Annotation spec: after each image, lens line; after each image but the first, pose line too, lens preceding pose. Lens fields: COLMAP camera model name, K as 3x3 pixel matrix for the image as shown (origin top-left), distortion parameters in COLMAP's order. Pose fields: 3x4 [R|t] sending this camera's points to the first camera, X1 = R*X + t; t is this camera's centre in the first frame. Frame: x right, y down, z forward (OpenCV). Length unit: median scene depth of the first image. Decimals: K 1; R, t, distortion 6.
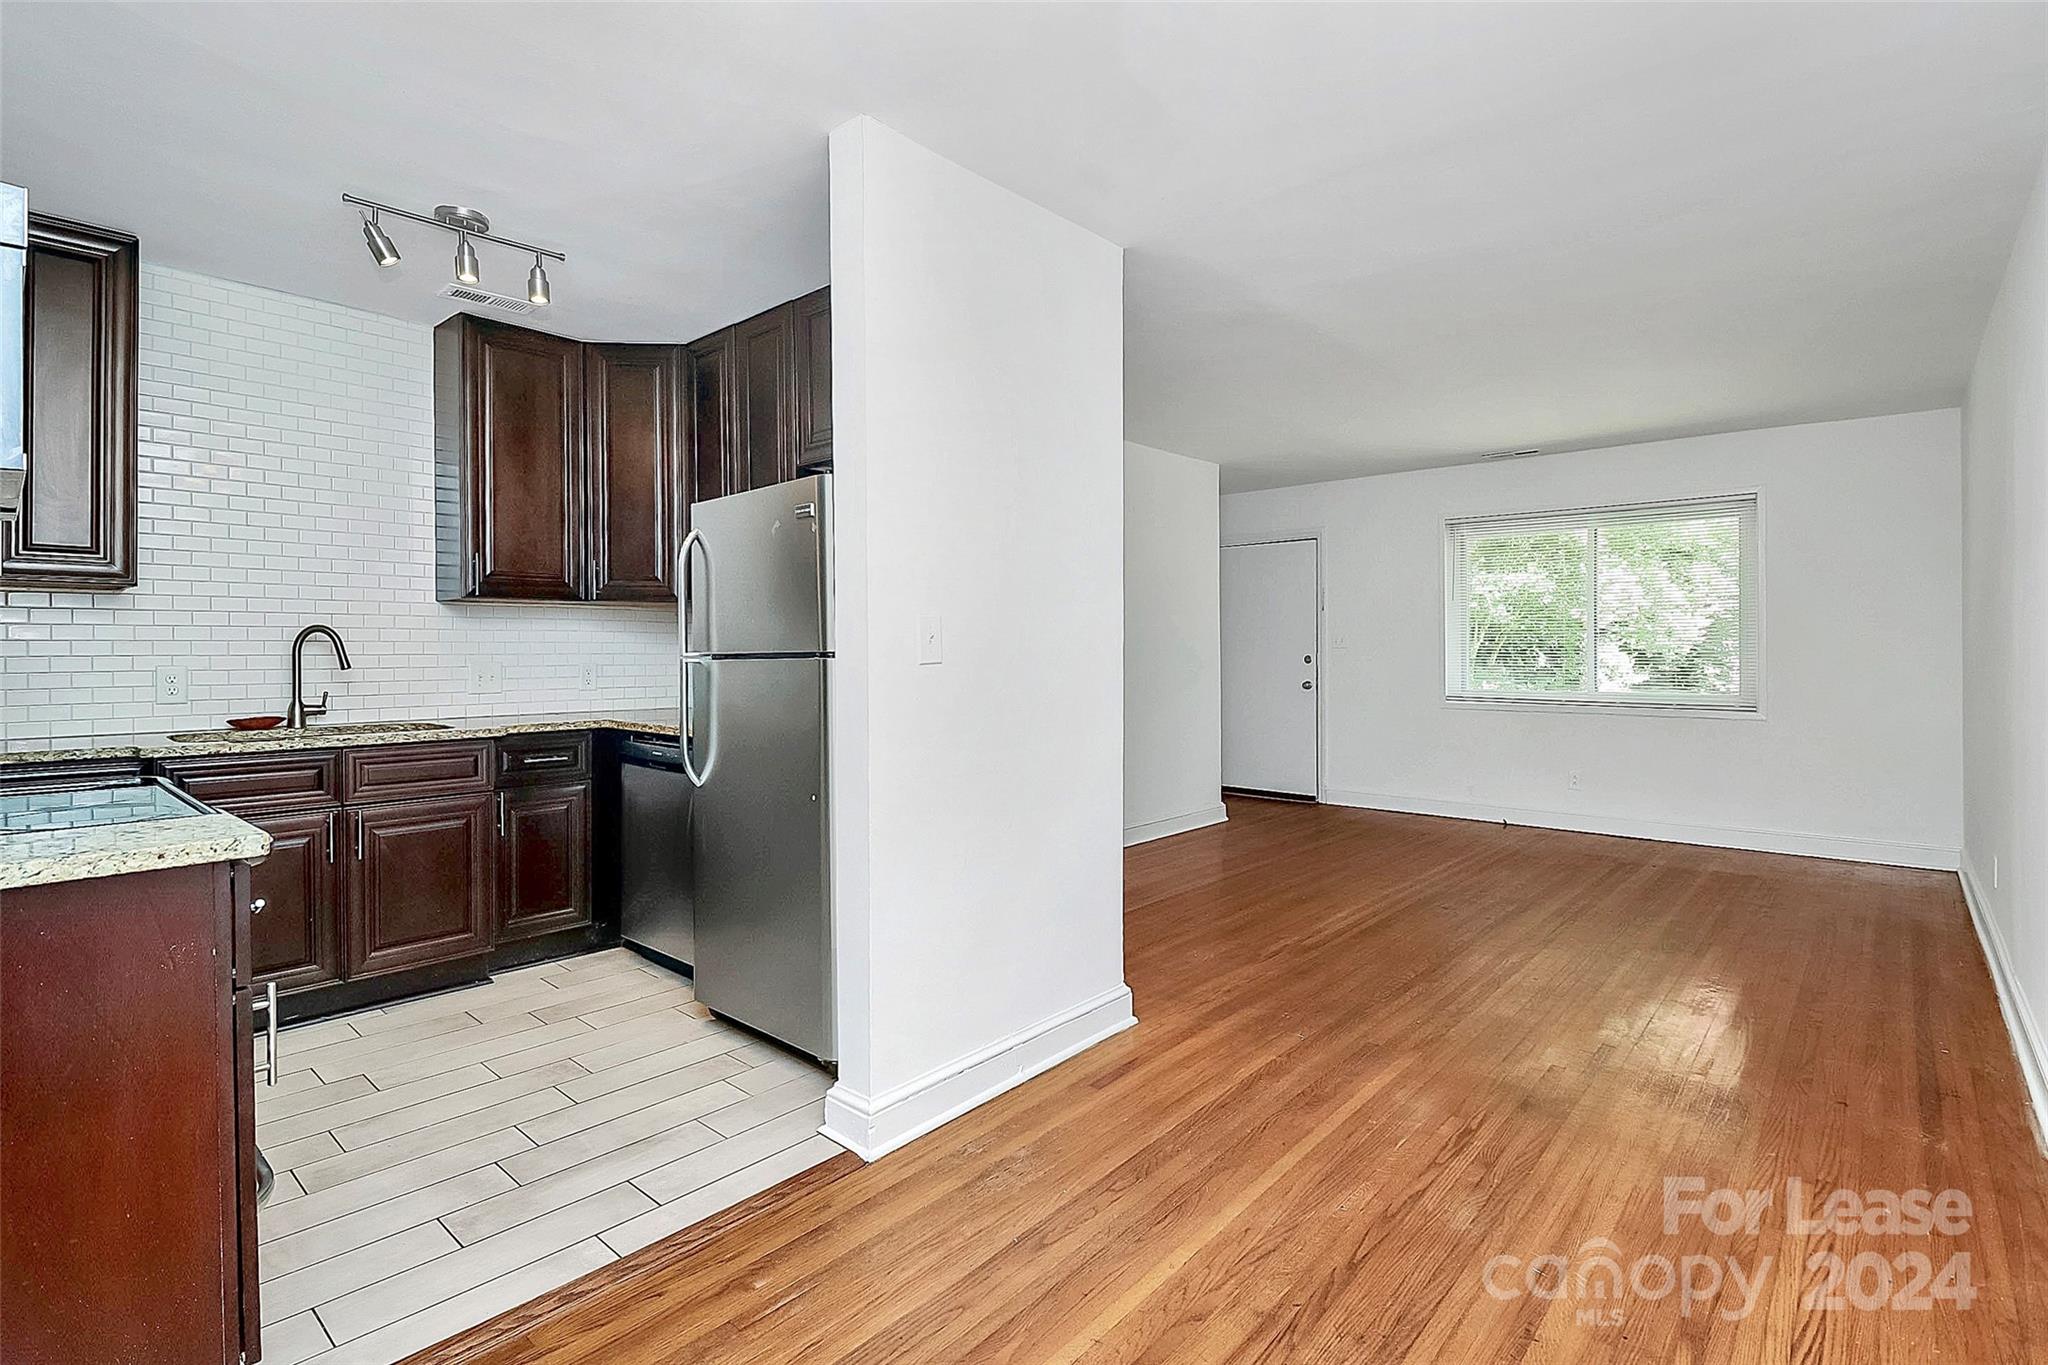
lens RADIAL K [[966.4, 0, 1019.7], [0, 966.4, 646.6], [0, 0, 1]] dist [-0.002771, -0.012237]
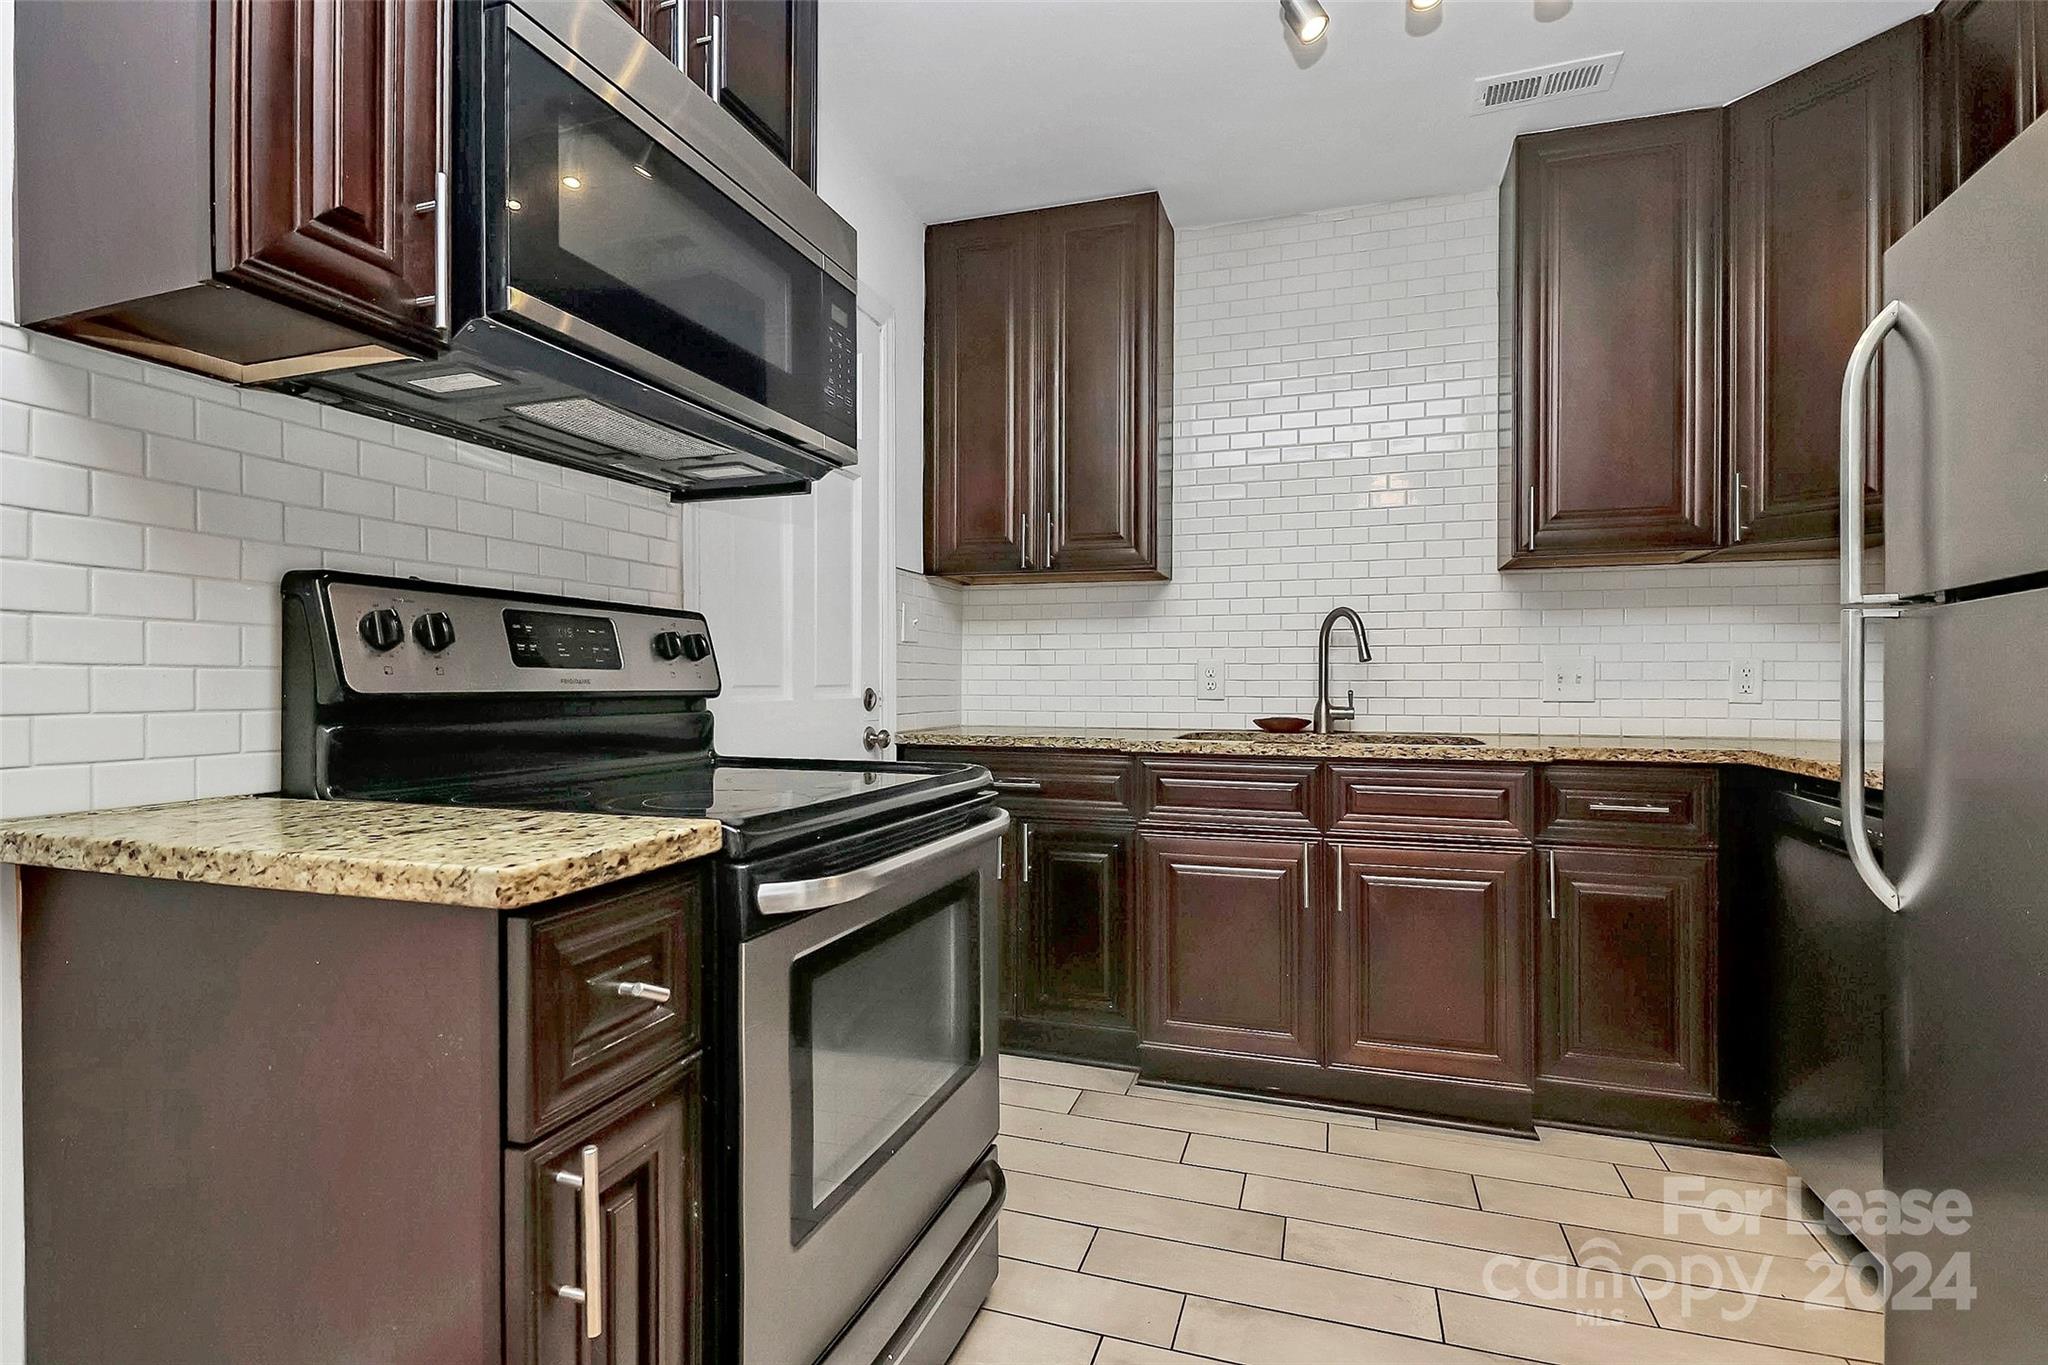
lens RADIAL K [[987.4, 0, 1016.2], [0, 987.4, 689.6], [0, 0, 1]] dist [-0.000594, -0.011325]
pose [[0.398648, 0.006963, -0.917078, -0.079598], [0.001725, 0.999964, 0.008342, 0.039005], [0.917102, -0.004907, 0.398622, 0.416694]]
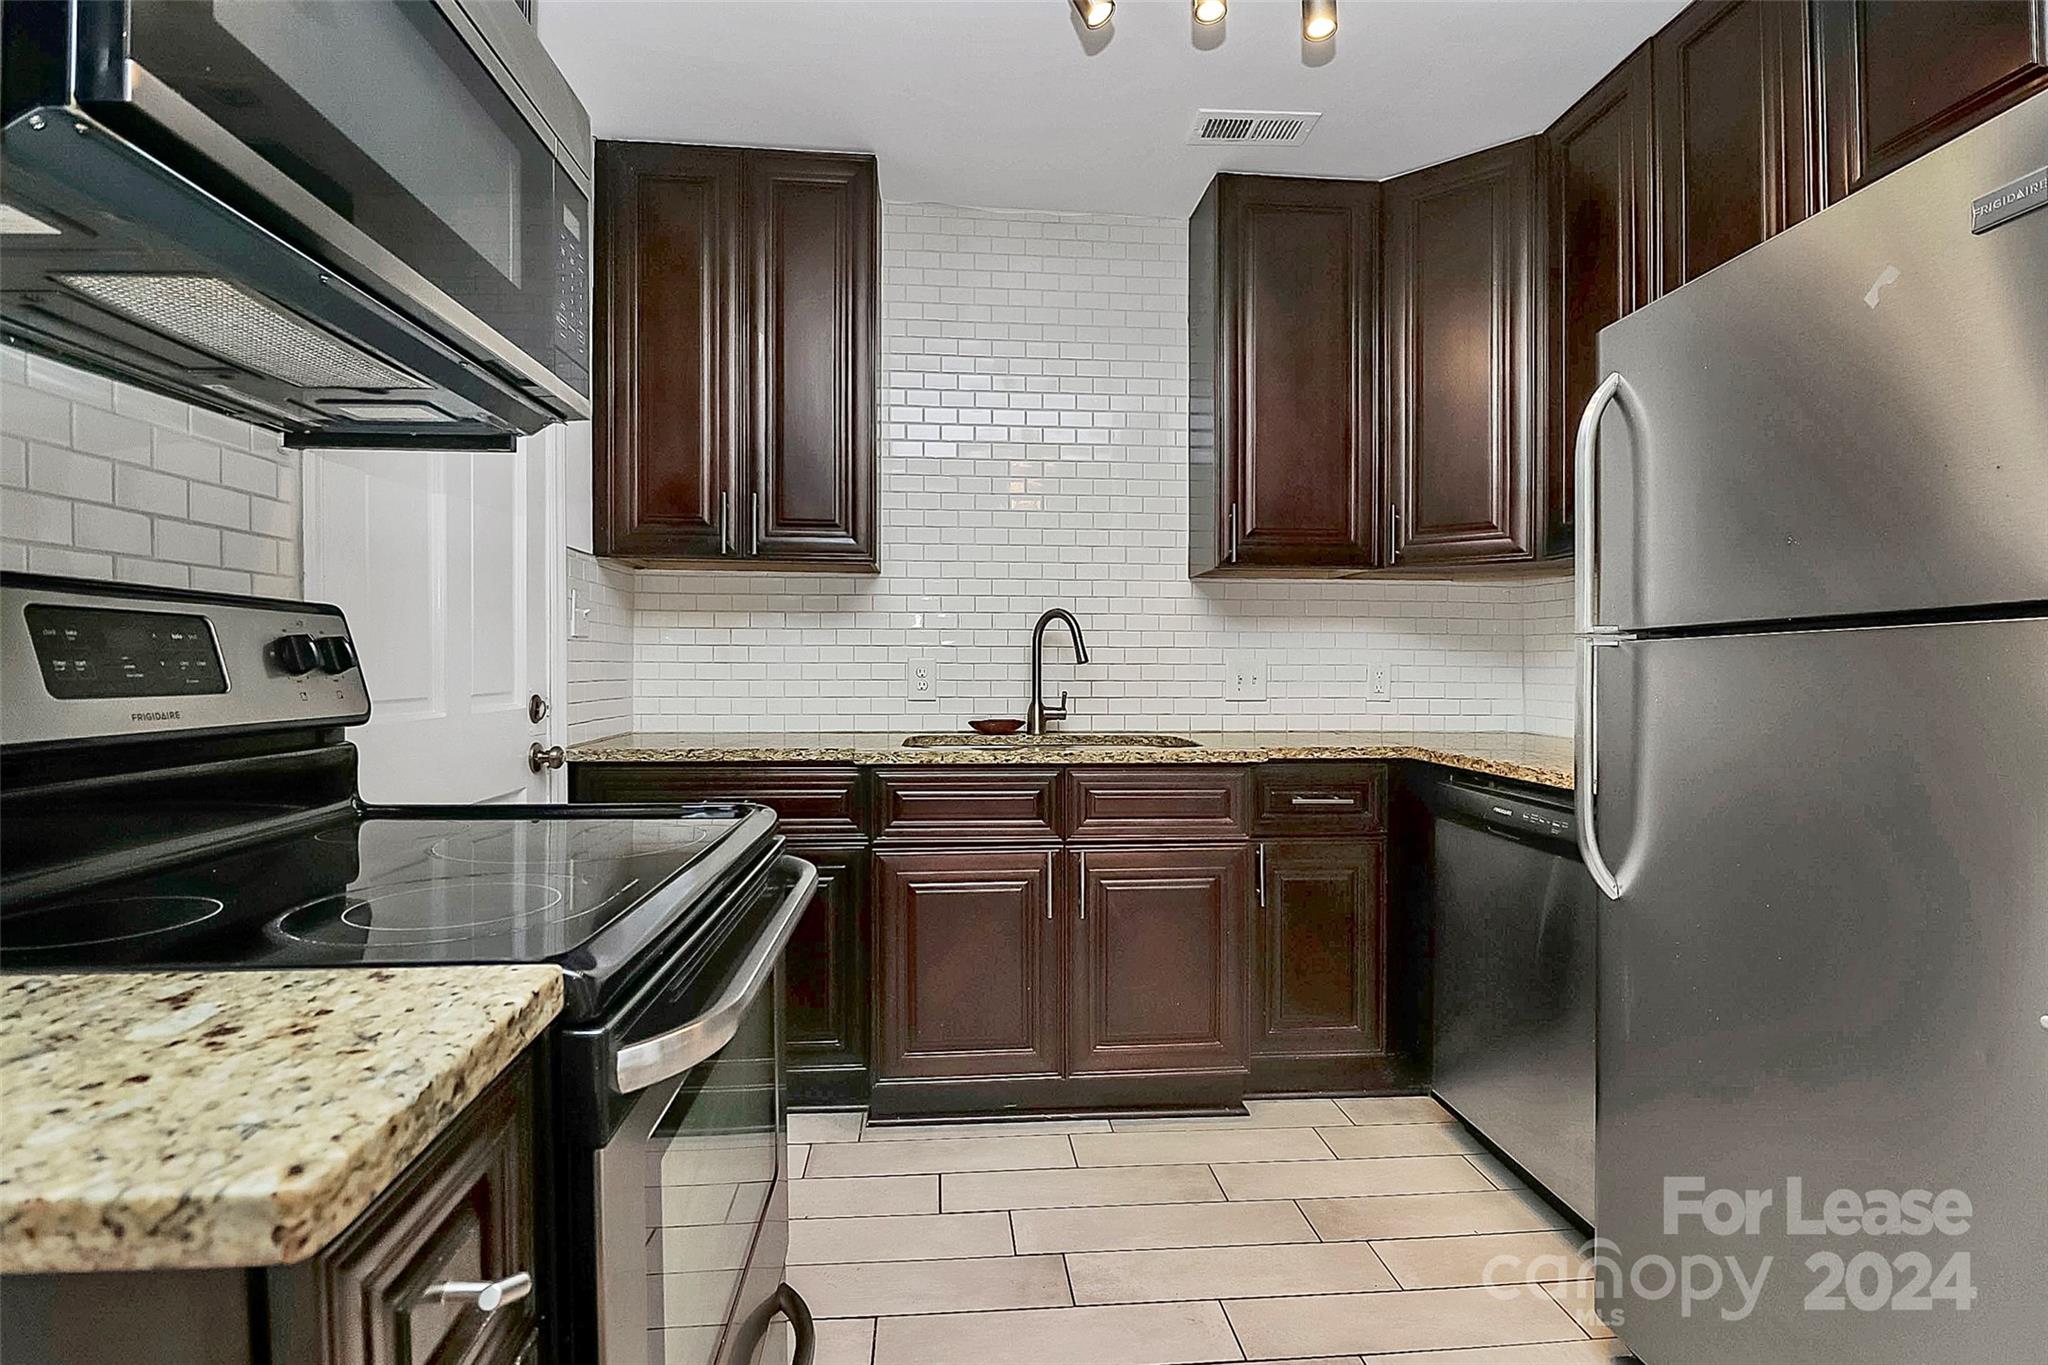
lens RADIAL K [[975.8, 0, 1026.1], [0, 975.8, 670.9], [0, 0, 1]] dist [0.002515, -0.012981]
pose [[0.733271, 0.008440, -0.679884, -0.188970], [-0.002942, 0.999953, 0.009241, 0.022370], [0.679930, -0.004776, 0.733261, 0.377591]]
